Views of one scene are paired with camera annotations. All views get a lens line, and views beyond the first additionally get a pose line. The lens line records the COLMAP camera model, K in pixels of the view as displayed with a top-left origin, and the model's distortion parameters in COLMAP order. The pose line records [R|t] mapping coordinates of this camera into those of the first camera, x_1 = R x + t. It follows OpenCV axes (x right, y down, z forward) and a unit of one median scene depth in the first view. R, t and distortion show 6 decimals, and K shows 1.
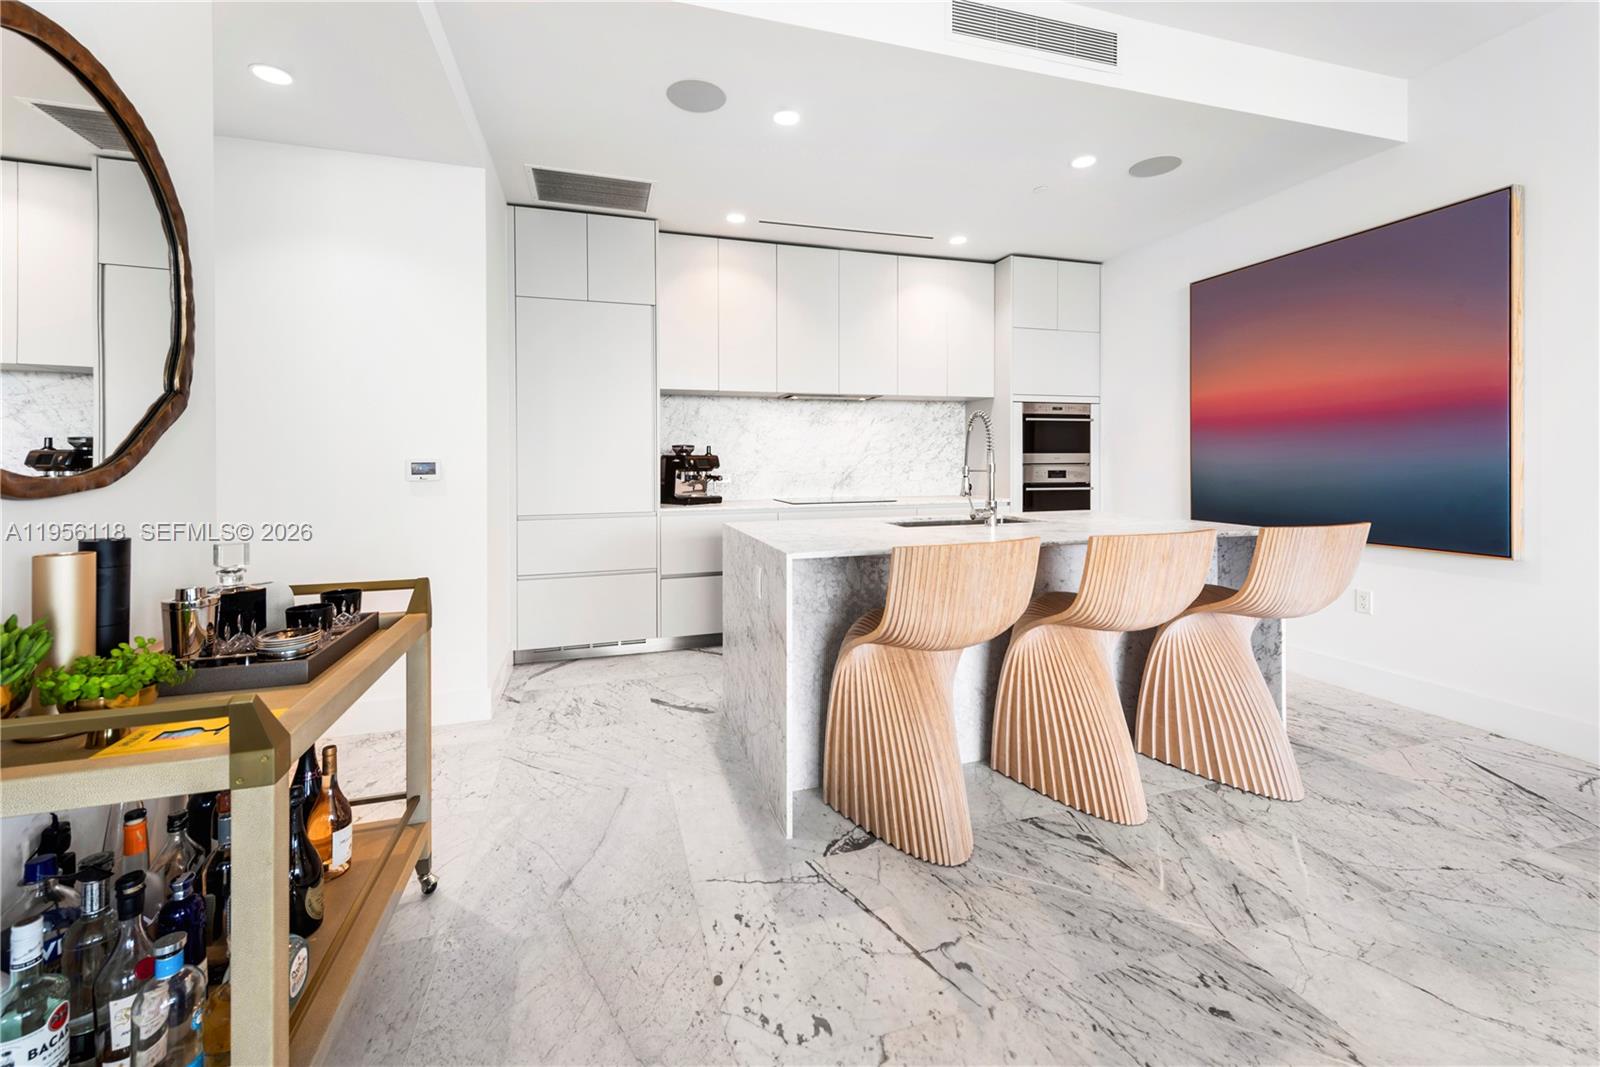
lens RADIAL K [[665.9, 0, 807.8], [0, 665.9, 536.6], [0, 0, 1]] dist [0.016569, -0.004916]
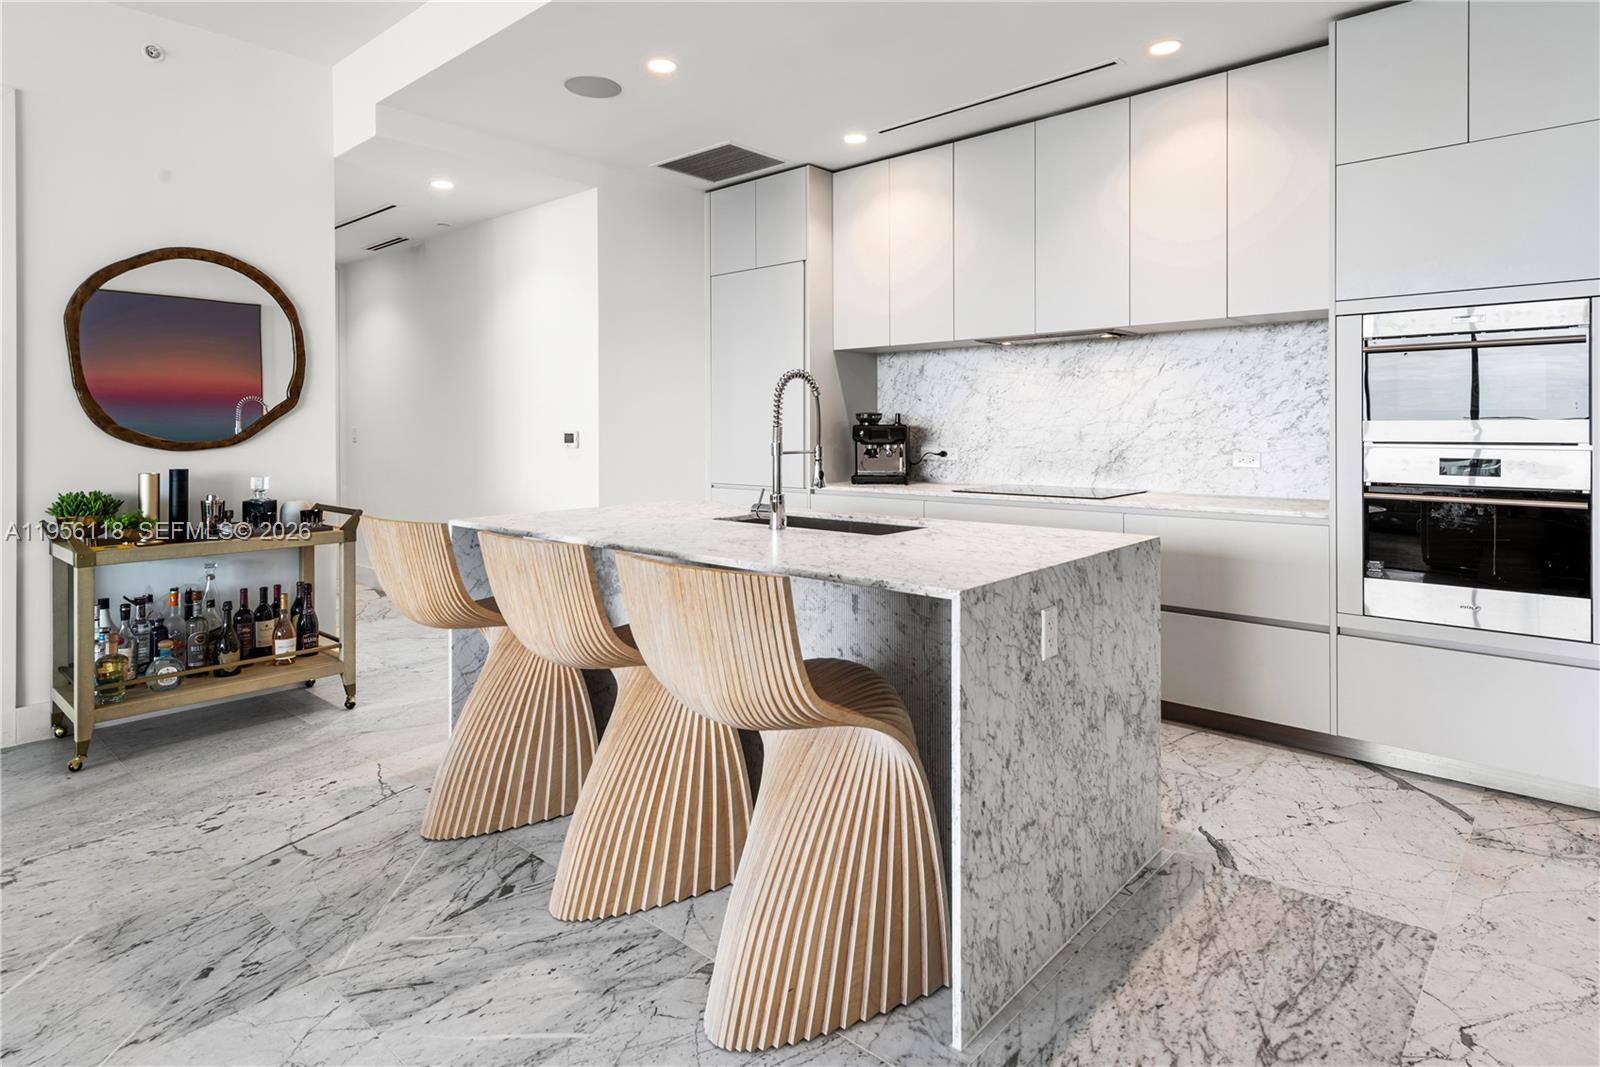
lens RADIAL K [[890.3, 0, 796.0], [0, 890.3, 528.4], [0, 0, 1]] dist [0.013300, -0.003487]
pose [[0.500745, 0.100957, -0.859687, 1.496293], [-0.097248, 0.993449, 0.060021, -0.101644], [0.860115, 0.053547, 0.507282, 0.712038]]
